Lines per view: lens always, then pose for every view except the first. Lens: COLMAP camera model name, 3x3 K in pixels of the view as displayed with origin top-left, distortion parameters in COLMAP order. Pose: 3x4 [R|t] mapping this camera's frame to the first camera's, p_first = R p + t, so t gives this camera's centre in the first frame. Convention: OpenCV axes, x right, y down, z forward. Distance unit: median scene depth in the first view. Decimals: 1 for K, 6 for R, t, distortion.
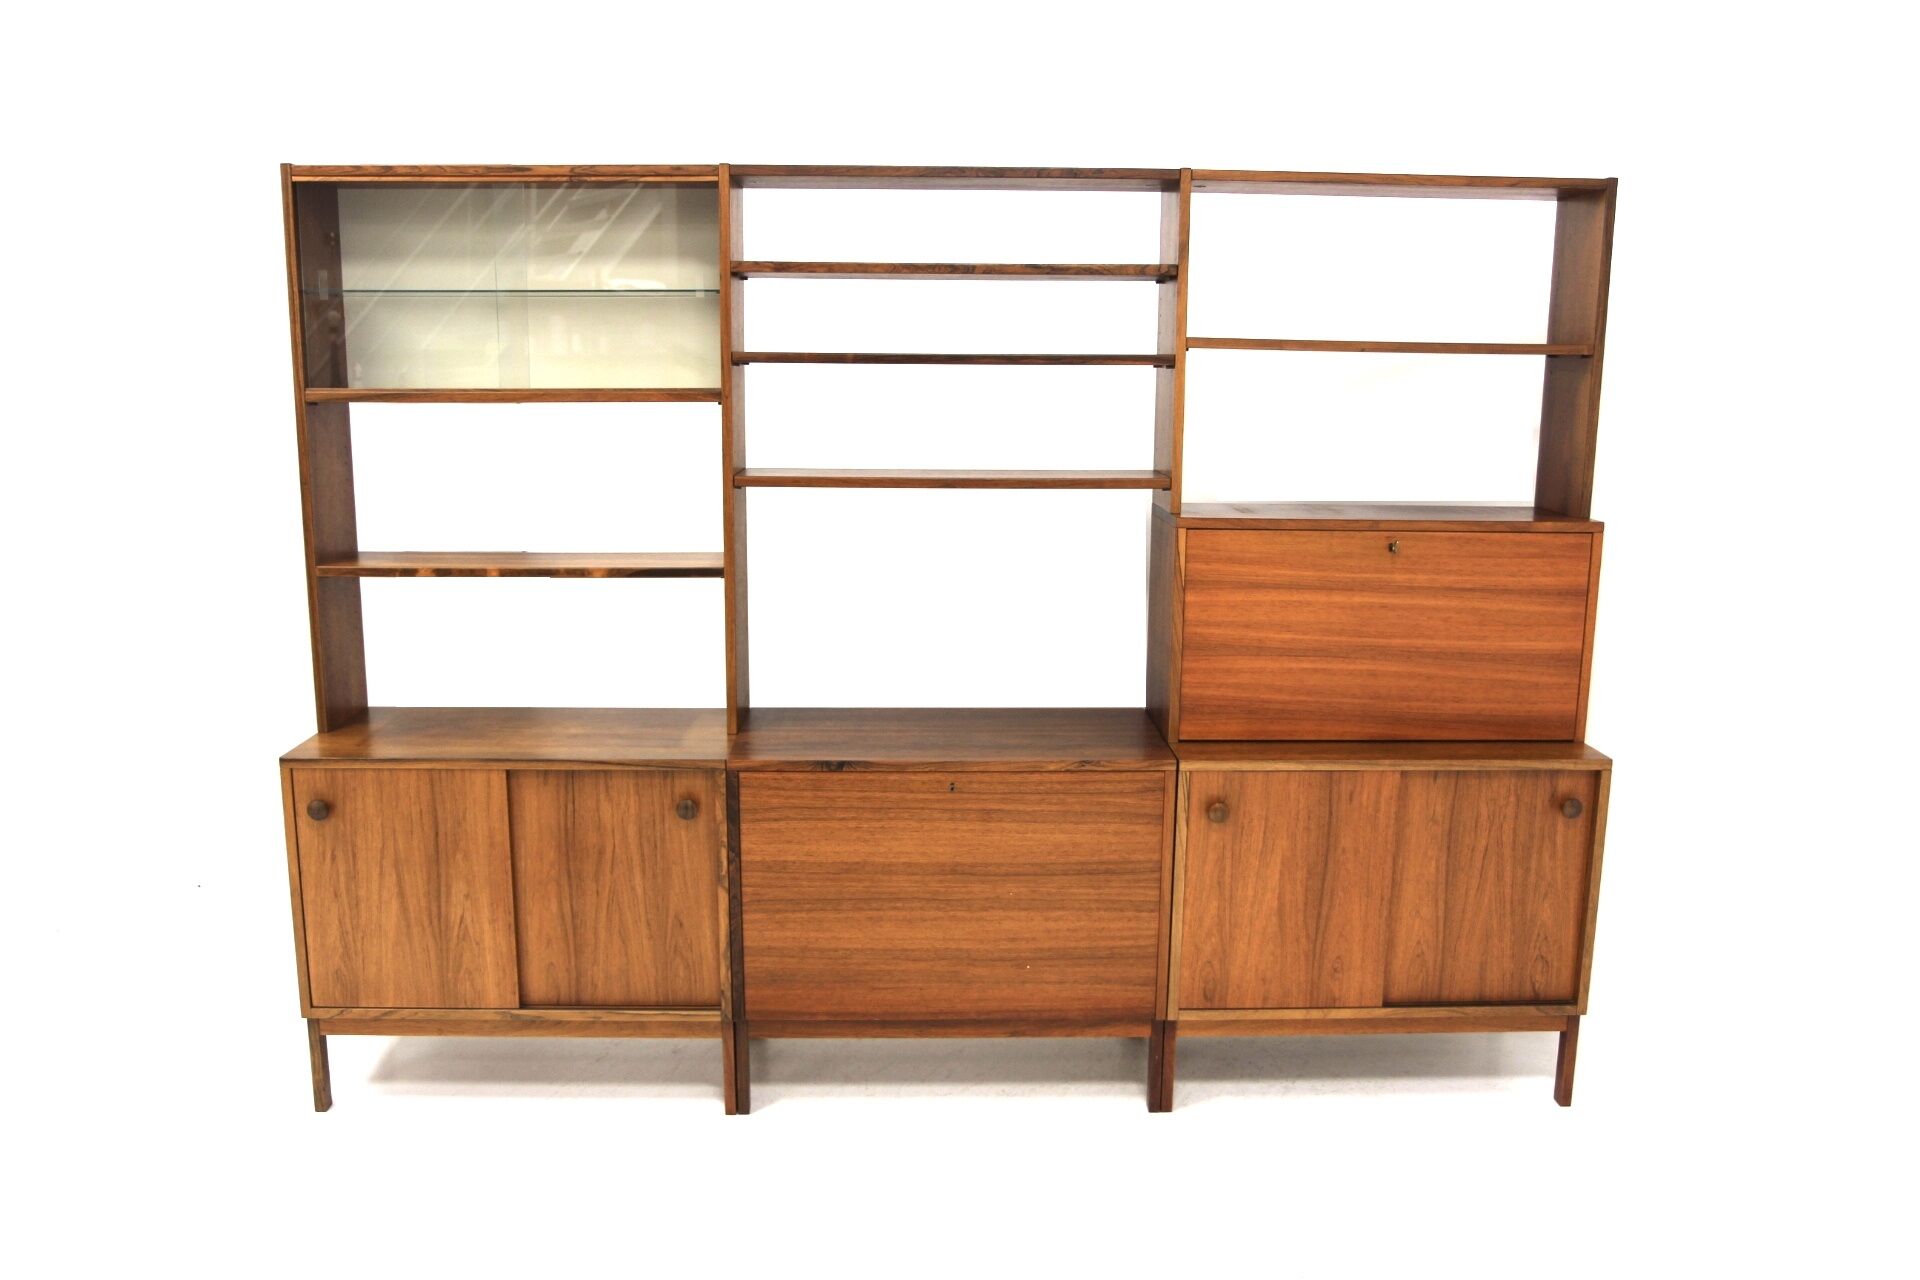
lens RADIAL K [[1503.0, 0, 951.9], [0, 1503.0, 645.4], [0, 0, 1]] dist [-0.110989, 0.103913]
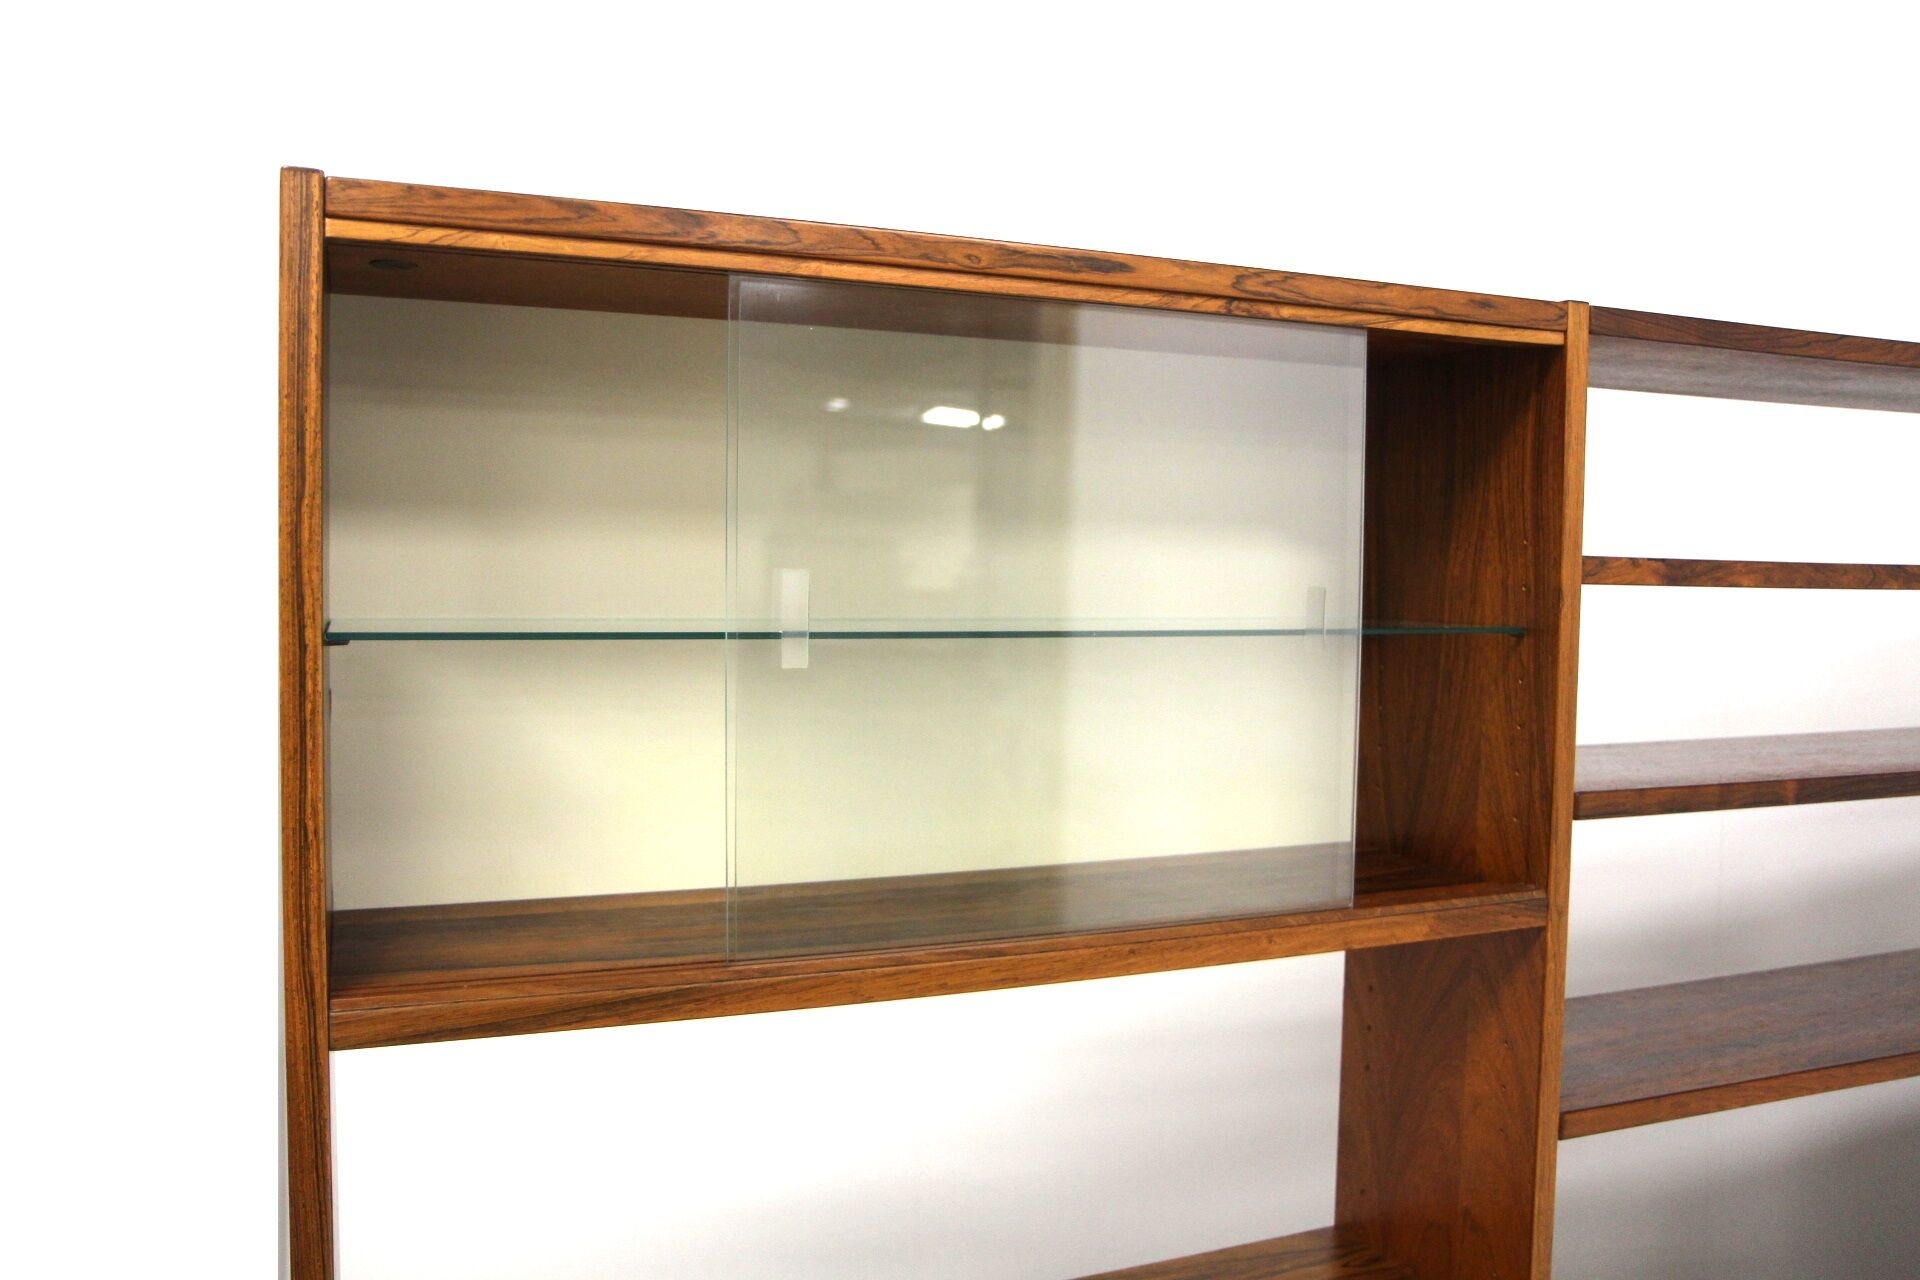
lens RADIAL K [[1503.0, 0, 951.9], [0, 1503.0, 645.4], [0, 0, 1]] dist [-0.110989, 0.103913]
pose [[0.935954, -0.015584, 0.351778, -0.422122], [0.061691, 0.990826, -0.120244, -0.196600], [-0.346677, 0.134244, 0.928328, 0.697136]]
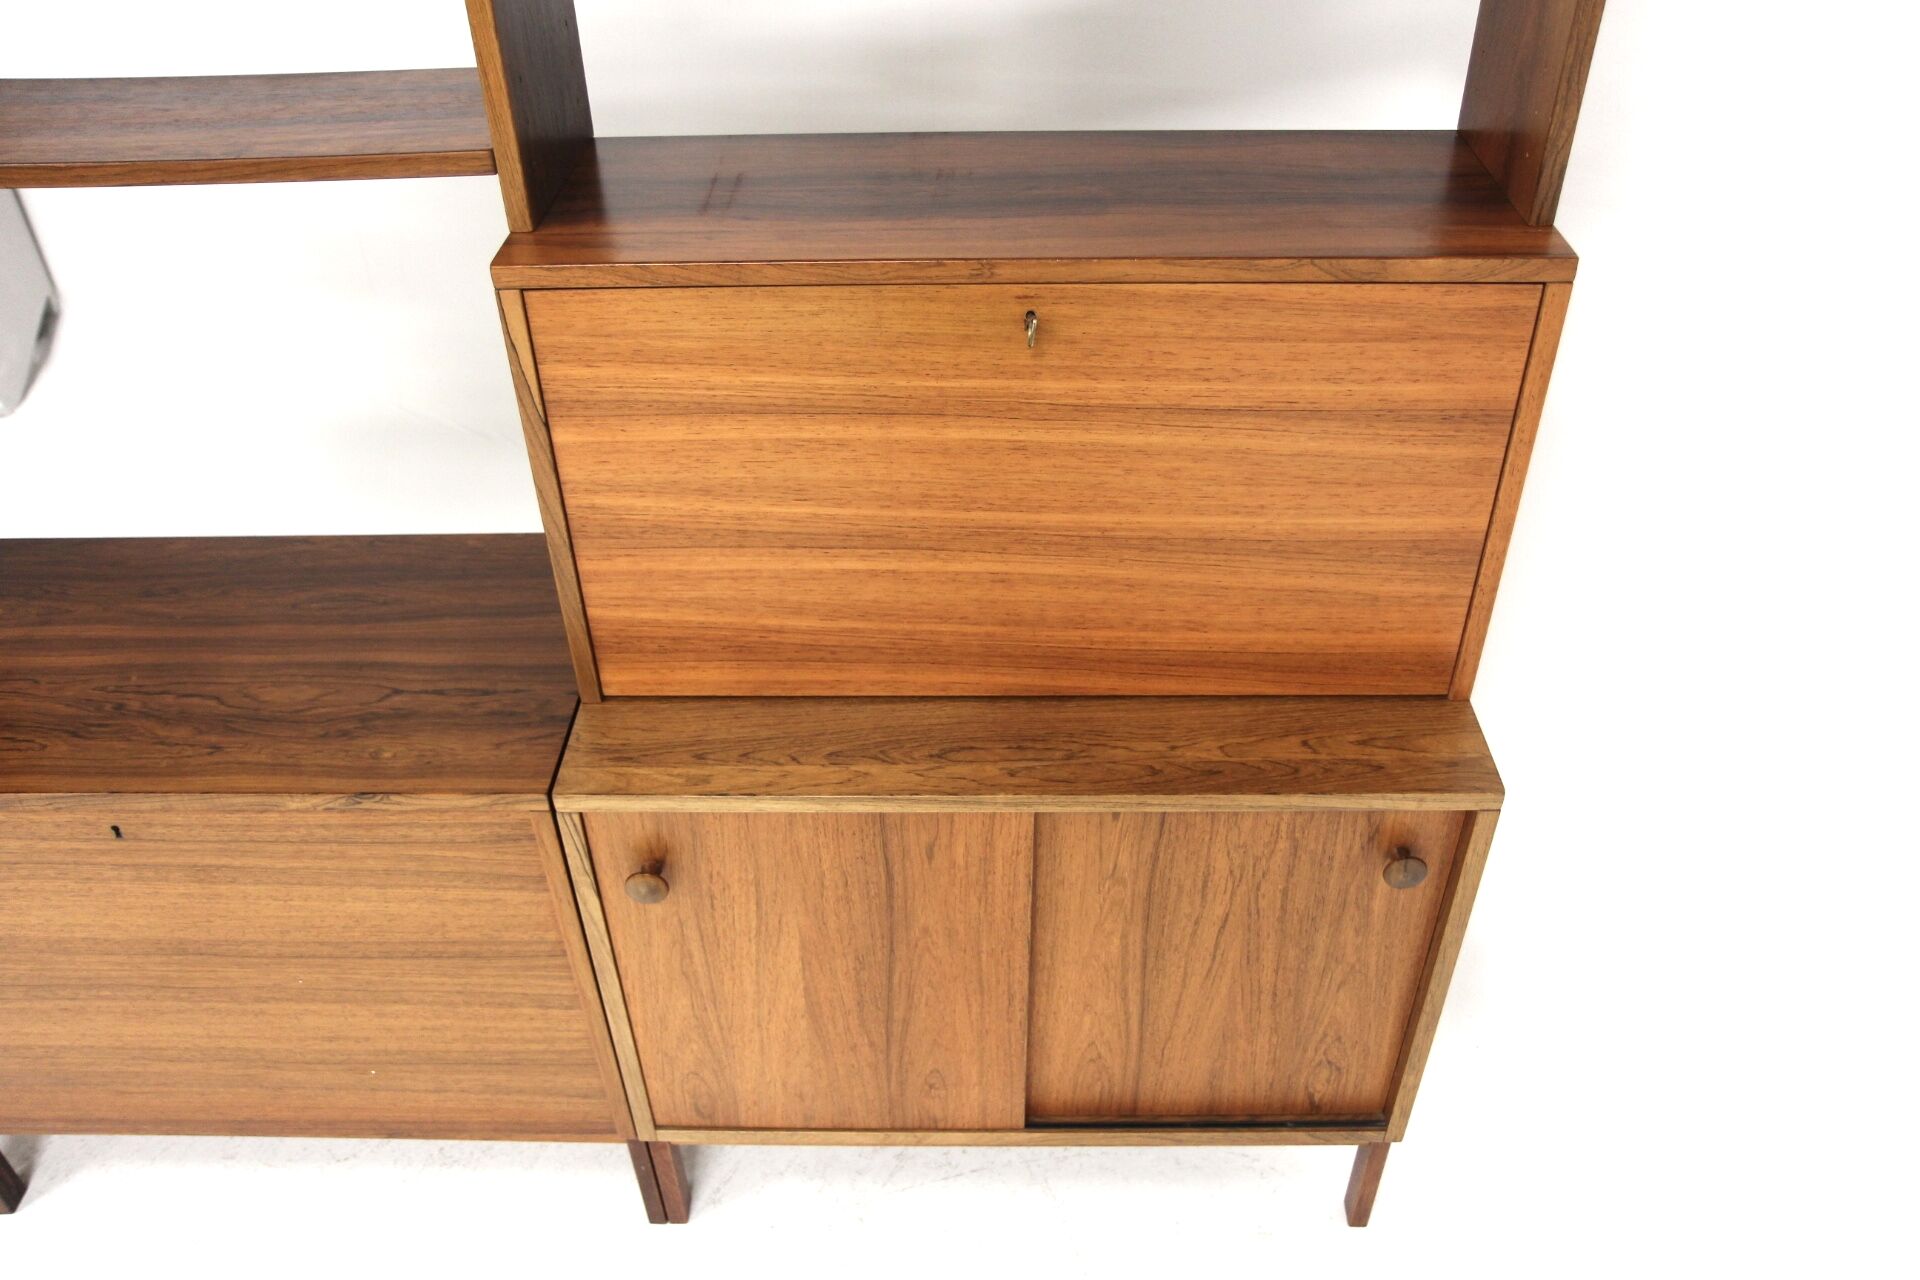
lens RADIAL K [[1503.0, 0, 951.9], [0, 1503.0, 645.4], [0, 0, 1]] dist [-0.110989, 0.103913]
pose [[0.998943, 0.004055, -0.045785, 0.294040], [0.016966, 0.893235, 0.449270, -0.171614], [0.042718, -0.449571, 0.892222, 0.596325]]
